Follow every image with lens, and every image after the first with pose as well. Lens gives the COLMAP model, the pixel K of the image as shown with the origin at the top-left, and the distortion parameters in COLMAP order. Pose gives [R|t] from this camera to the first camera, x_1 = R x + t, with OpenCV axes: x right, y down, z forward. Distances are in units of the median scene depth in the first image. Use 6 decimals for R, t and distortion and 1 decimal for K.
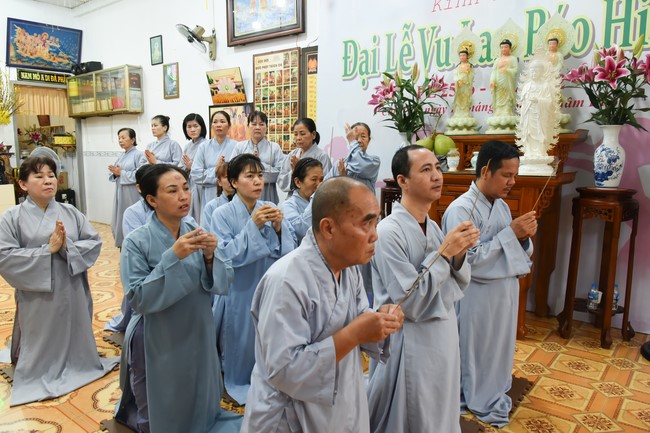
lens RADIAL K [[488.4, 0, 325.0], [0, 488.4, 216.5], [0, 0, 1]] dist [-0.023361, -0.000185]
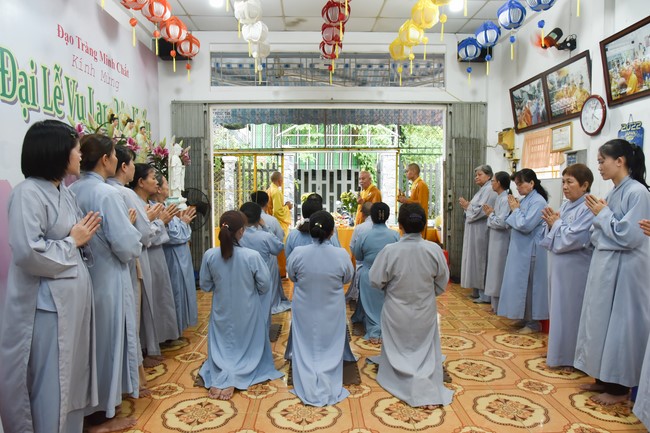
lens RADIAL K [[451.9, 0, 325.0], [0, 451.9, 216.5], [0, 0, 1]] dist [-0.043729, 0.015859]
pose [[-0.642088, -0.043299, 0.765407, -0.615001], [0.108238, 0.983283, 0.146424, -0.128914], [-0.758952, 0.176863, -0.626667, 0.875057]]
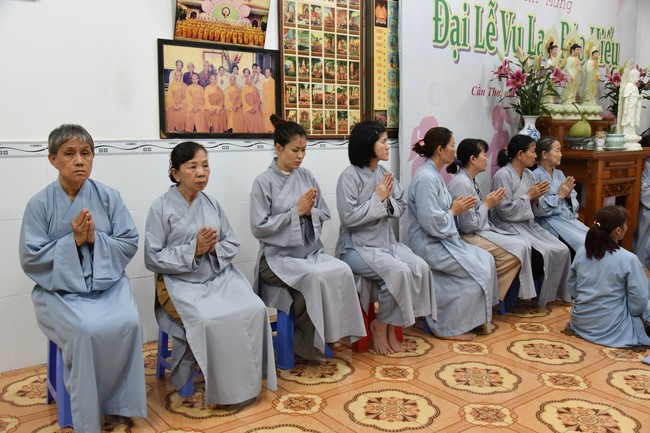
lens RADIAL K [[607.6, 0, 325.0], [0, 607.6, 216.5], [0, 0, 1]] dist [-0.010767, 0.000245]
pose [[0.250345, -0.134418, 0.958780, -0.813640], [0.135510, 0.985431, 0.102772, -0.106469], [-0.958626, 0.104195, 0.264913, 0.761909]]
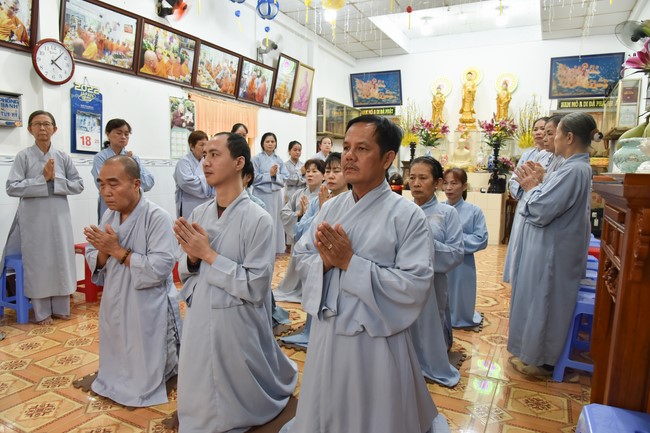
lens RADIAL K [[451.9, 0, 325.0], [0, 451.9, 216.5], [0, 0, 1]] dist [-0.043729, 0.015859]
pose [[0.203774, 0.102842, -0.973601, 0.414932], [-0.156813, 0.985056, 0.071232, -0.021493], [0.966378, 0.138158, 0.216856, 0.335364]]
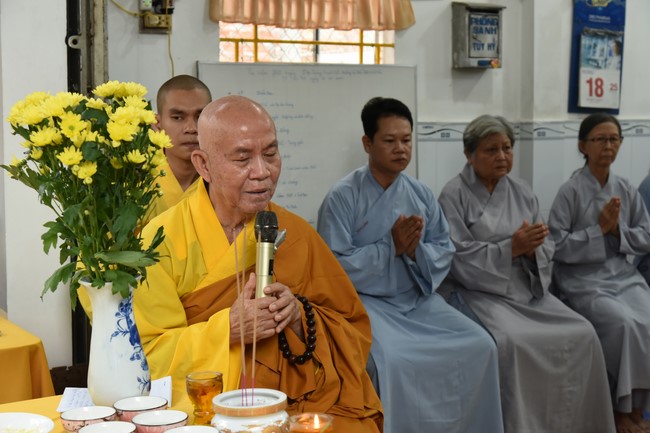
lens RADIAL K [[1182.2, 0, 325.0], [0, 1182.2, 216.5], [0, 0, 1]] dist [-0.016925, 0.001190]
pose [[-0.341576, 0.084650, -0.936034, 0.588269], [-0.134747, 0.981236, 0.137909, -0.029934], [0.930145, 0.173234, -0.323760, 0.222640]]
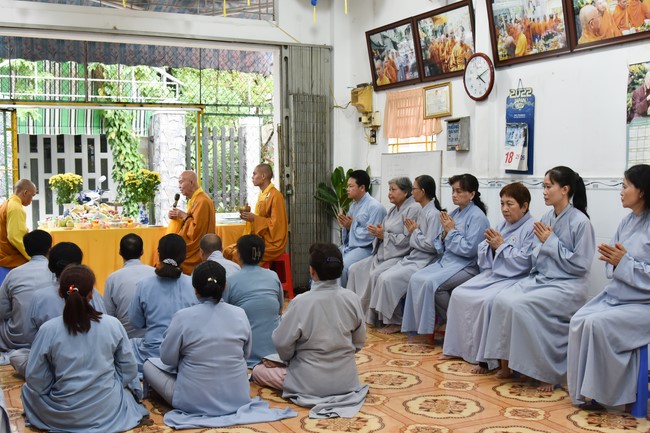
lens RADIAL K [[772.5, 0, 325.0], [0, 772.5, 216.5], [0, 0, 1]] dist [-0.047095, 0.059330]
pose [[-0.903228, -0.020530, 0.428669, -0.600125], [0.066400, 0.980142, 0.186850, -0.161370], [-0.423993, 0.197232, -0.883929, 1.124445]]
